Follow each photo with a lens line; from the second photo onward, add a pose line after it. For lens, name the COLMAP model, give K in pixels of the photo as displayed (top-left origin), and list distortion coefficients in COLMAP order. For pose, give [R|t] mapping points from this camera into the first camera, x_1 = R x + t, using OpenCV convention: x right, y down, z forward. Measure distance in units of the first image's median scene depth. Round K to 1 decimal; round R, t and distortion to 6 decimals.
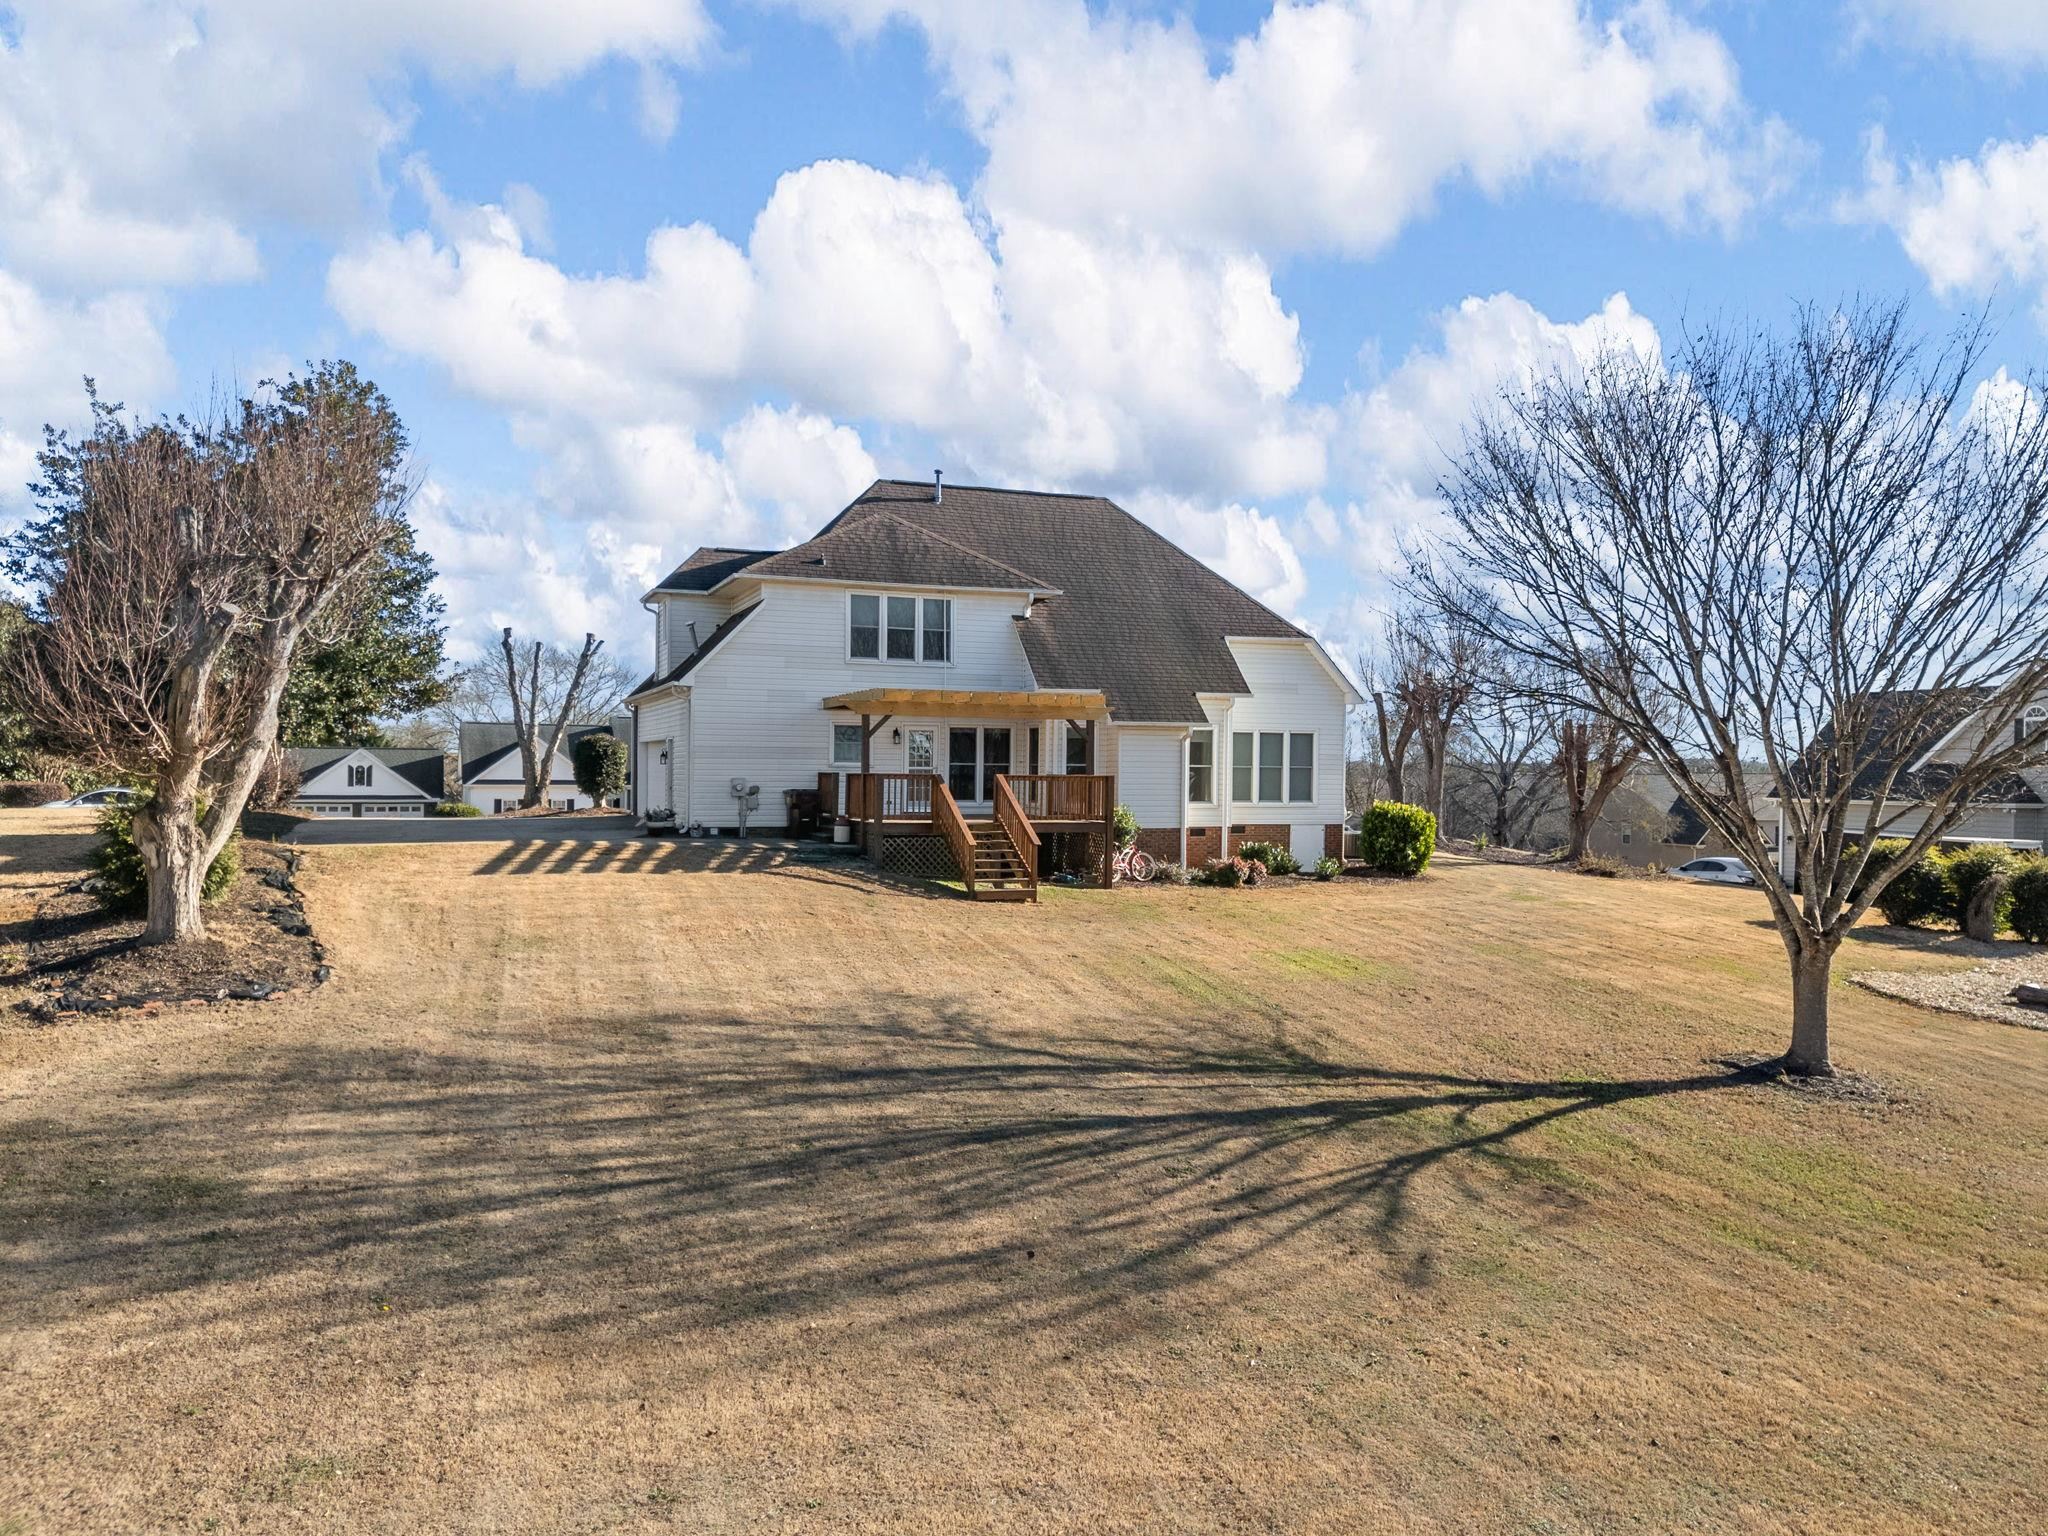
lens RADIAL K [[965.4, 0, 1004.4], [0, 965.4, 754.4], [0, 0, 1]] dist [-0.001114, 0.000082]
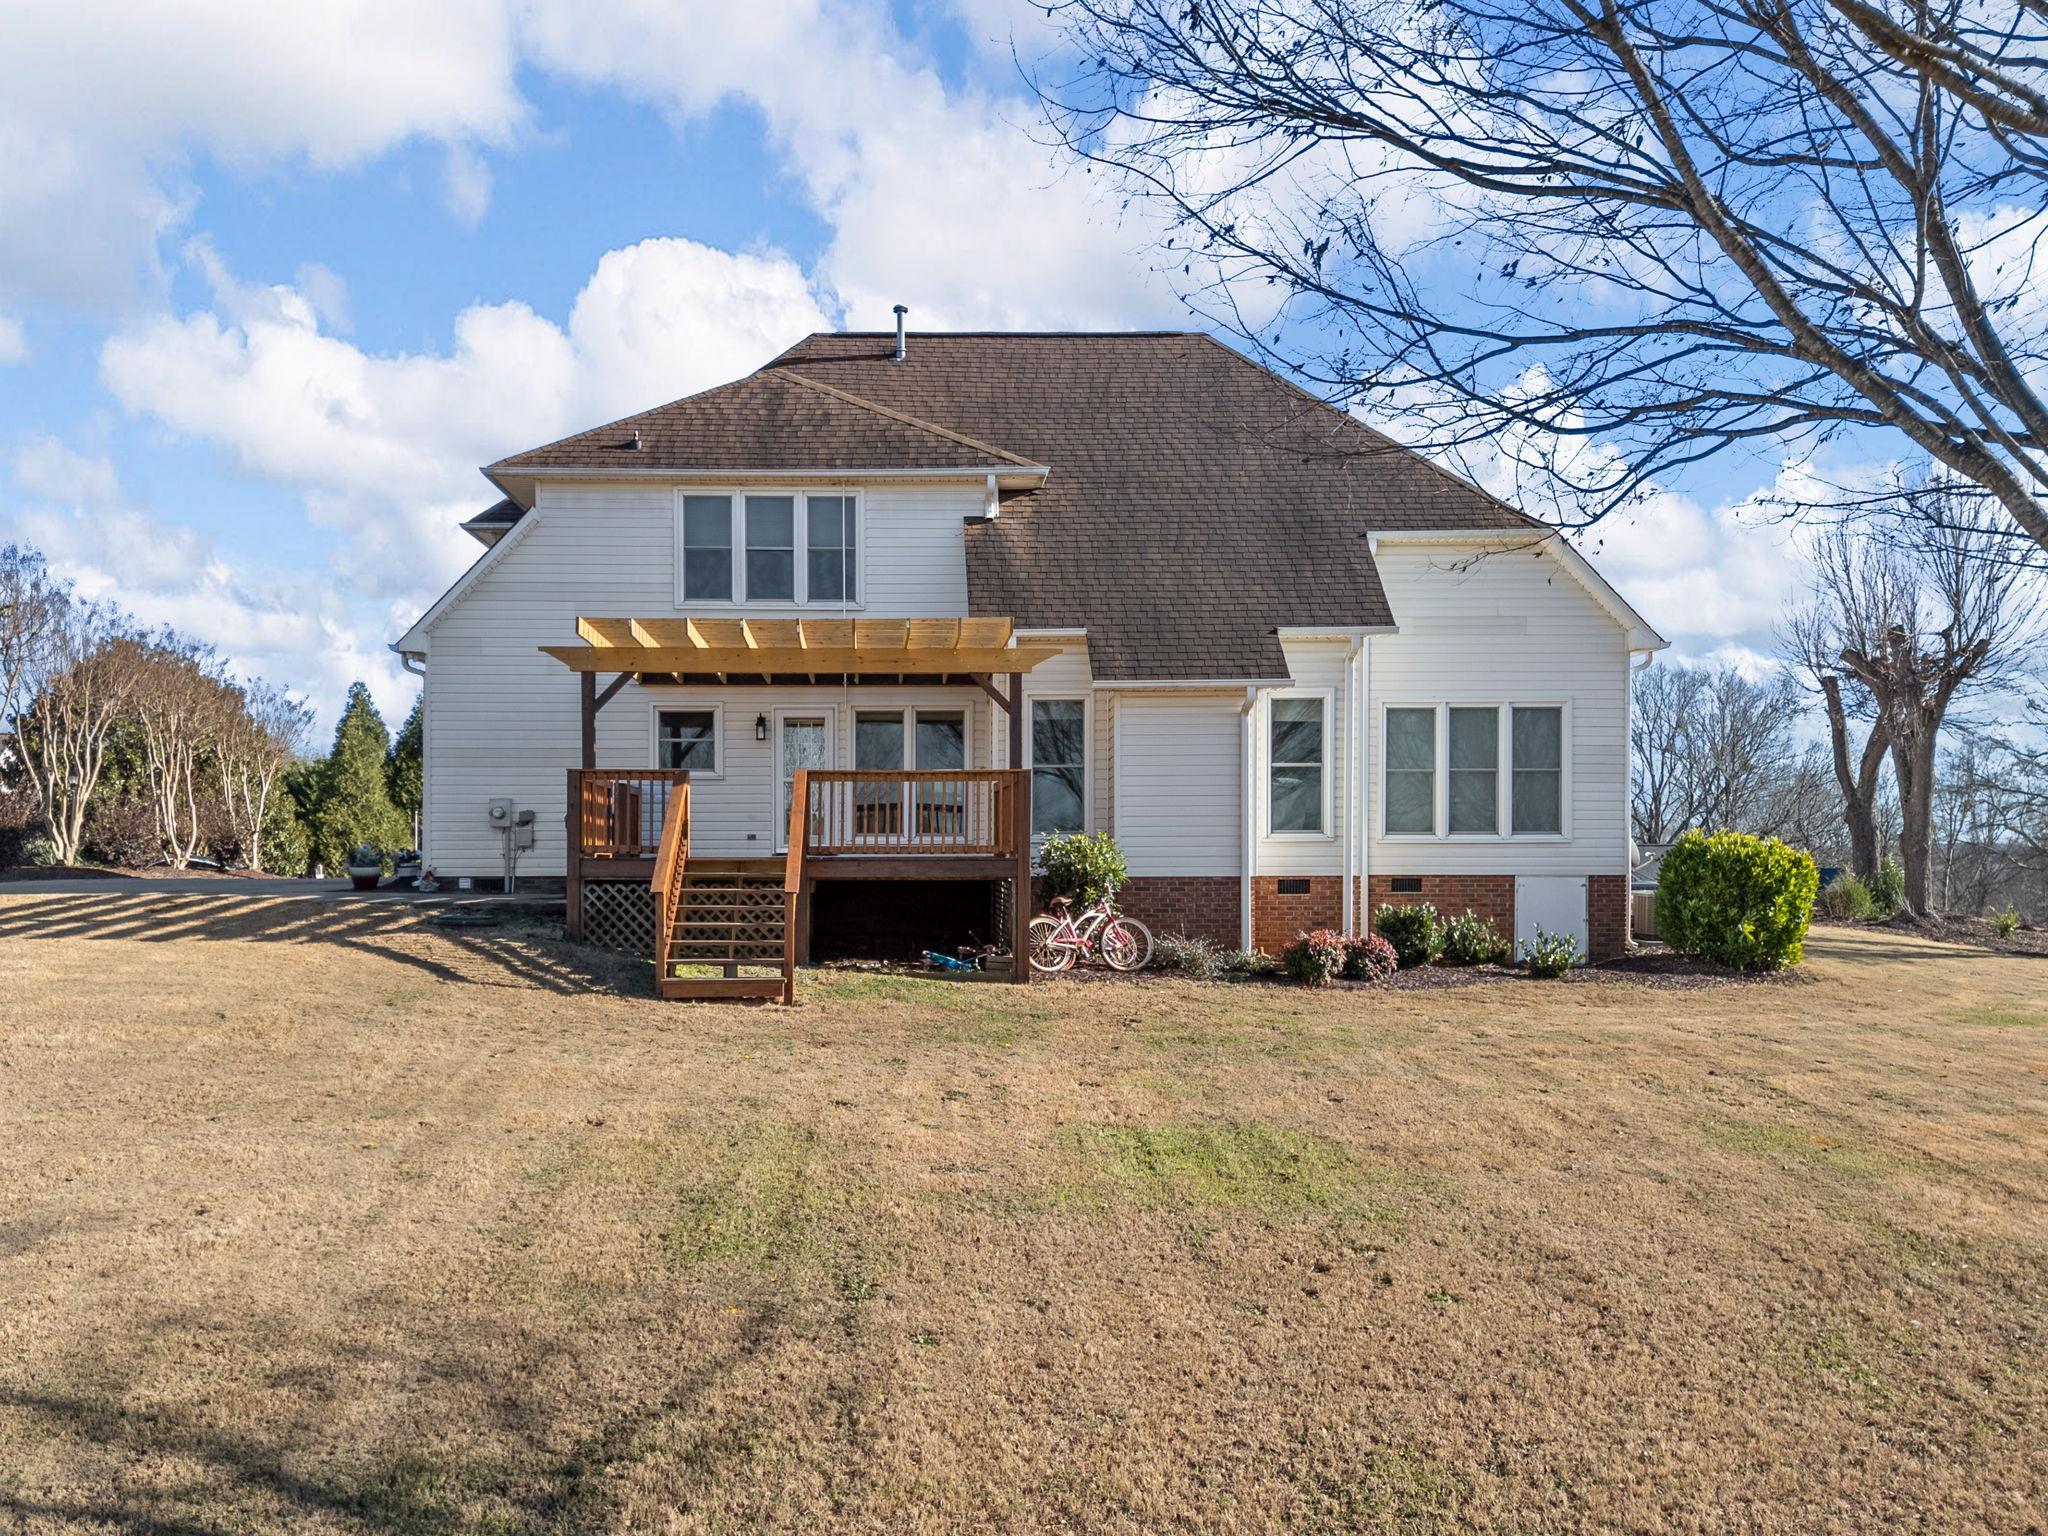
lens RADIAL K [[1243.0, 0, 1023.7], [0, 1243.0, 827.8], [0, 0, 1]] dist [0.004416, 0.001099]
pose [[0.965965, -0.016787, -0.258126, 0.234639], [0.018352, 0.999825, 0.003653, 0.042435], [0.258020, -0.008265, 0.966104, 0.280847]]
